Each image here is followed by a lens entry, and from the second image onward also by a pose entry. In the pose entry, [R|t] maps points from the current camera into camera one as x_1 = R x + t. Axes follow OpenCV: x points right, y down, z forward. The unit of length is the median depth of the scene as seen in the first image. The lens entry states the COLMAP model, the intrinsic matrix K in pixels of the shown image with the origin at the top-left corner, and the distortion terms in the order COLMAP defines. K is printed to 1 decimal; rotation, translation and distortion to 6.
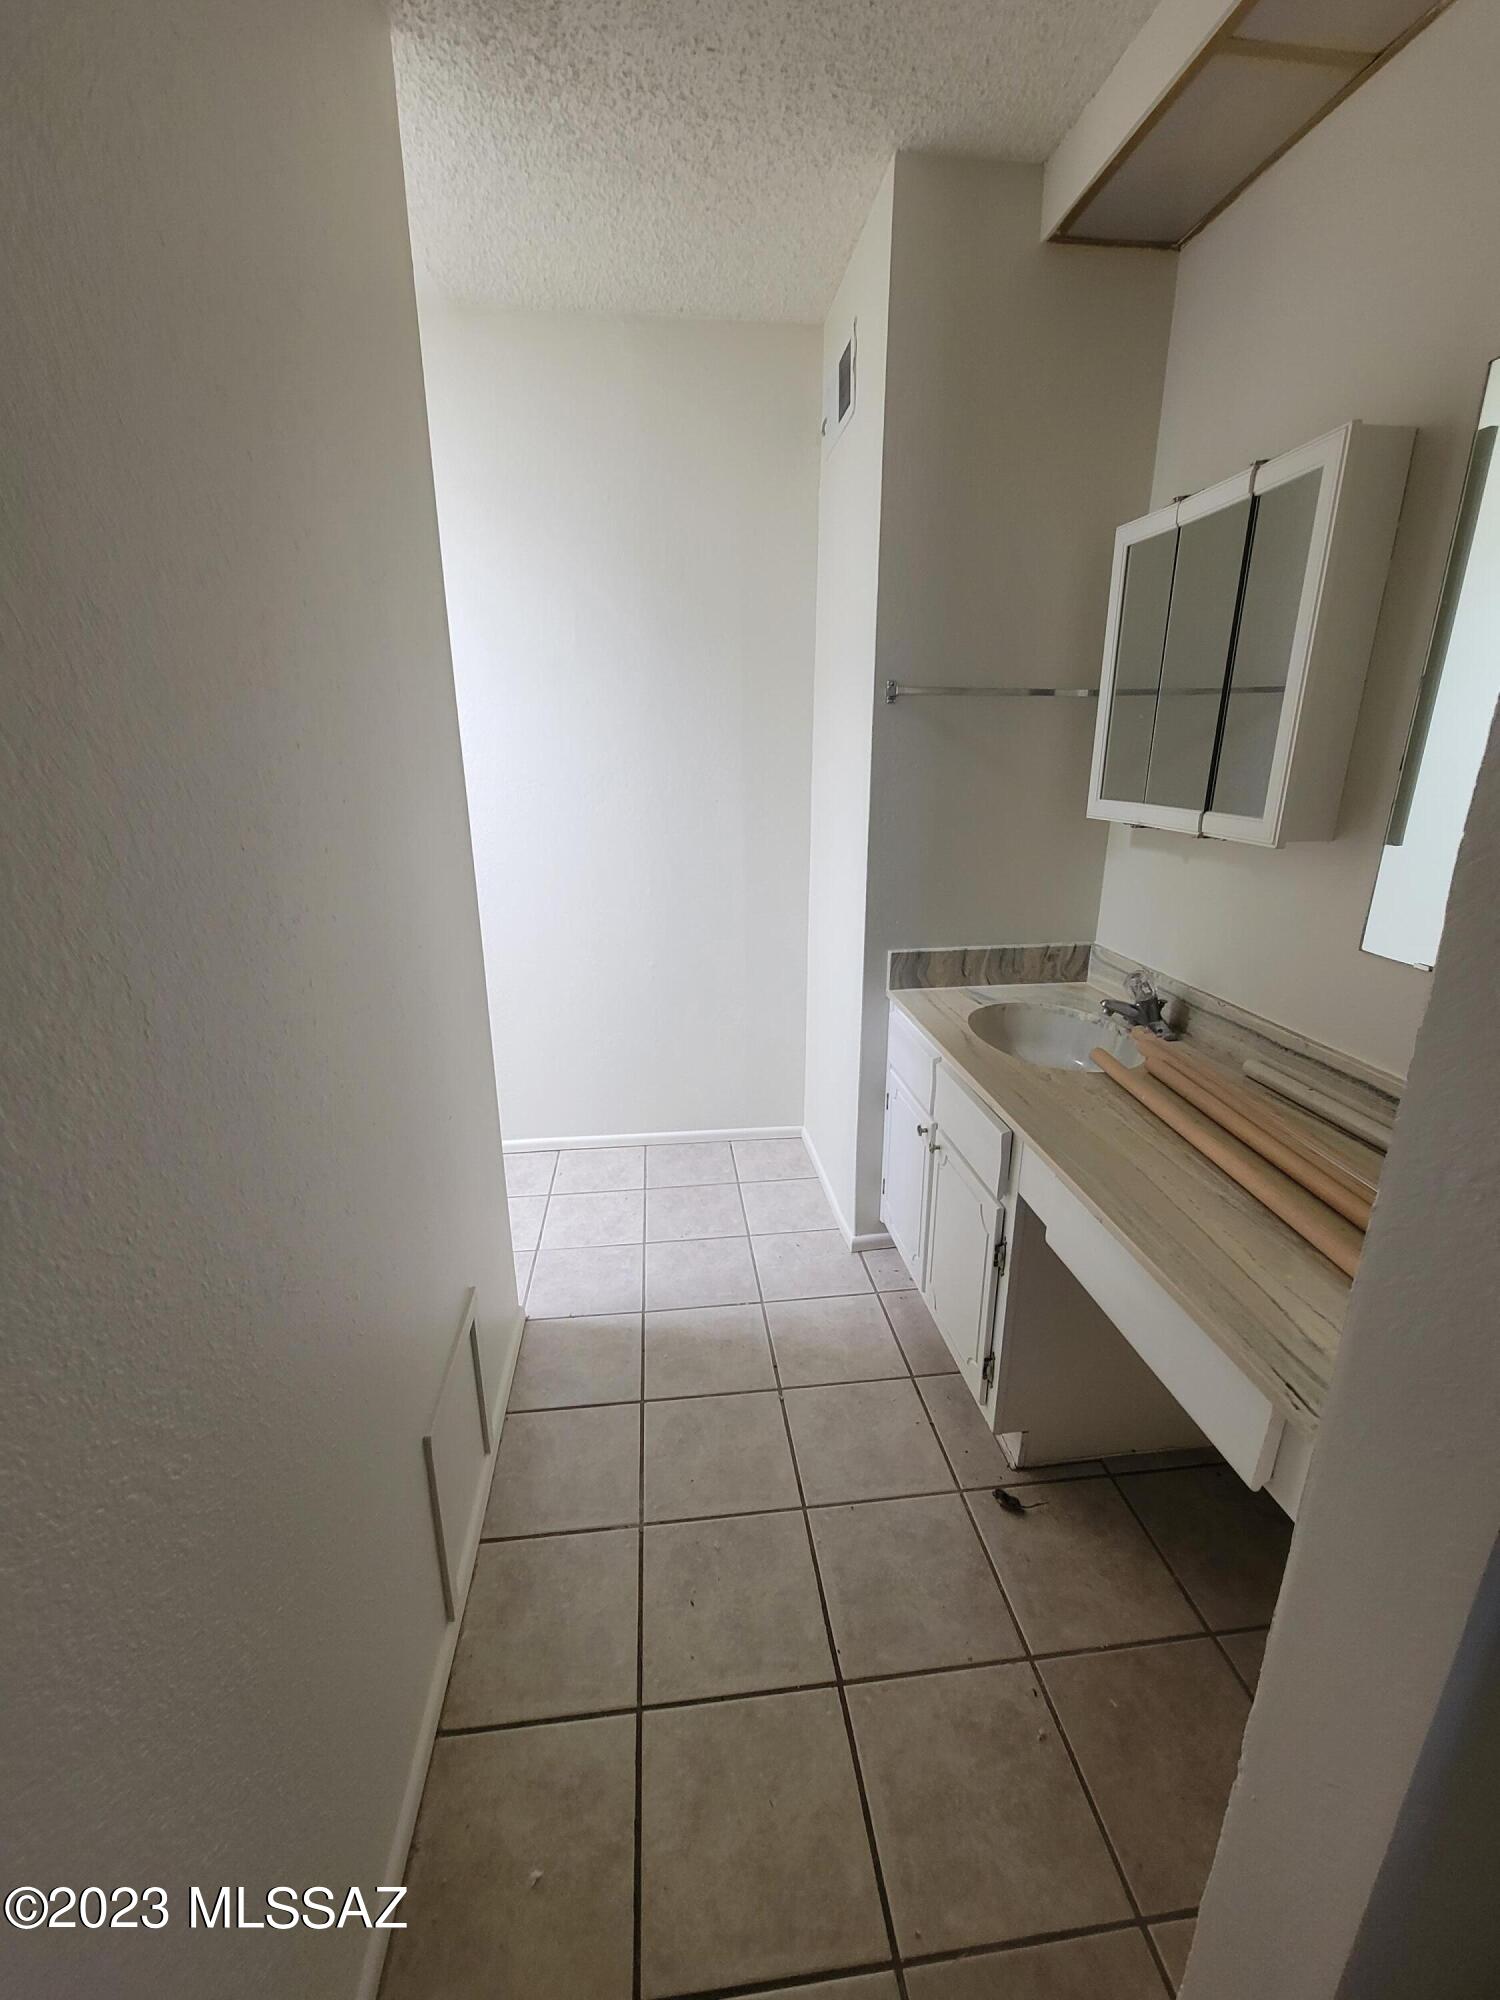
lens RADIAL K [[814.6, 0, 741.9], [0, 814.6, 987.8], [0, 0, 1]] dist [-0.002438, 0.000408]
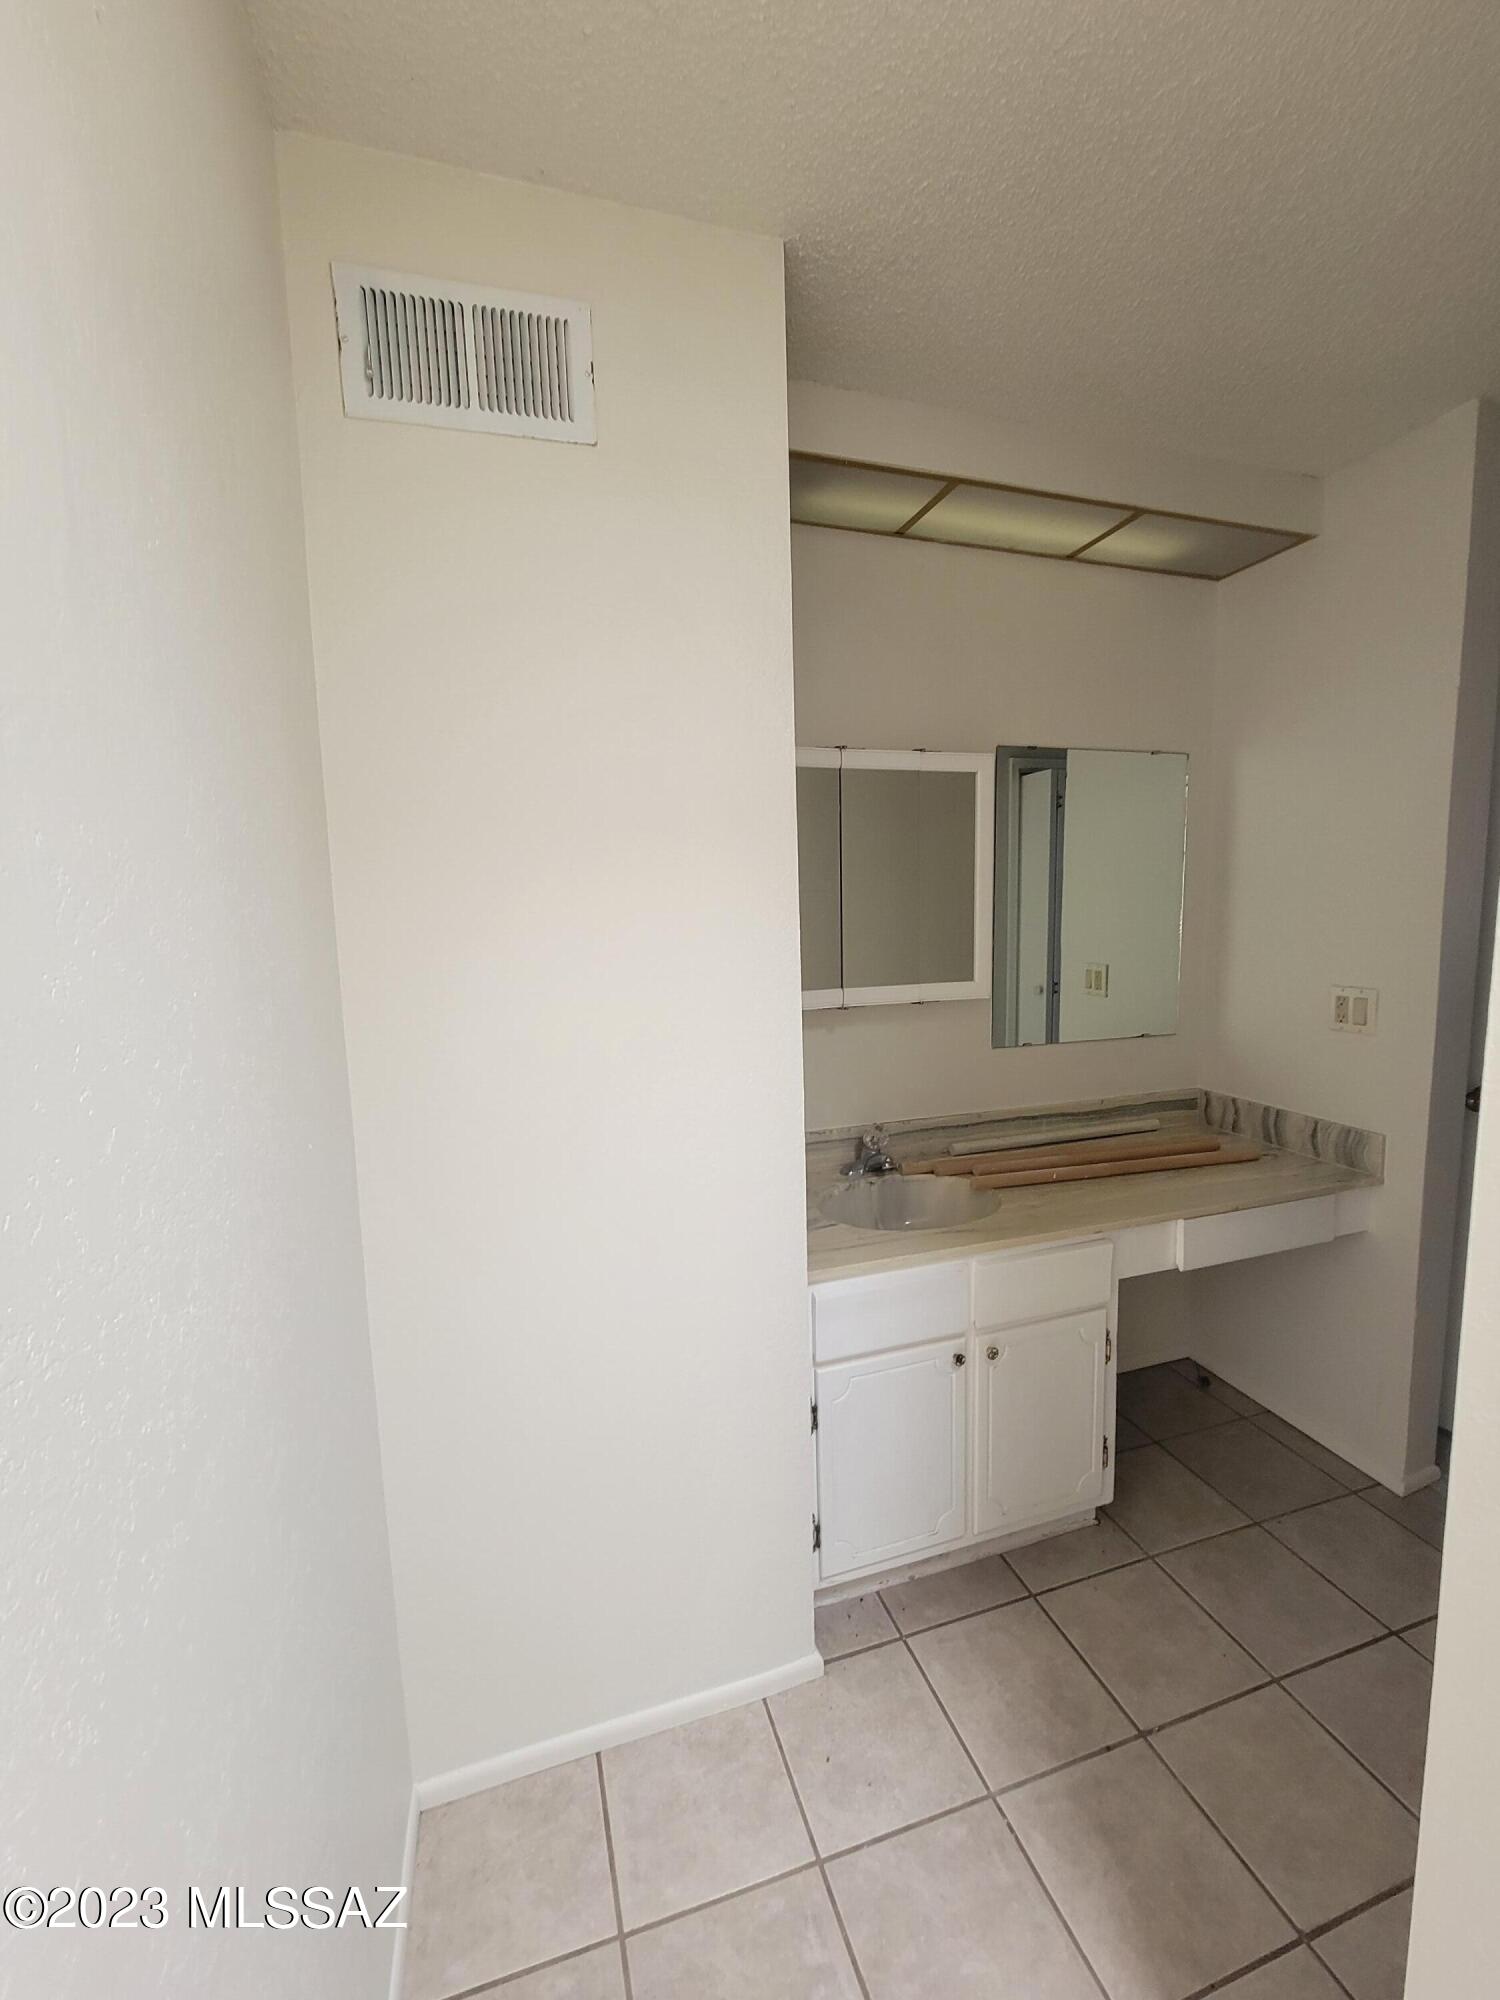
lens RADIAL K [[814.6, 0, 742.6], [0, 814.6, 997.7], [0, 0, 1]] dist [-0.002438, 0.000408]
pose [[-0.183184, -0.100280, 0.977951, -0.603233], [0.308537, 0.938656, 0.154044, -0.431512], [-0.933407, 0.329953, -0.141007, 1.287661]]
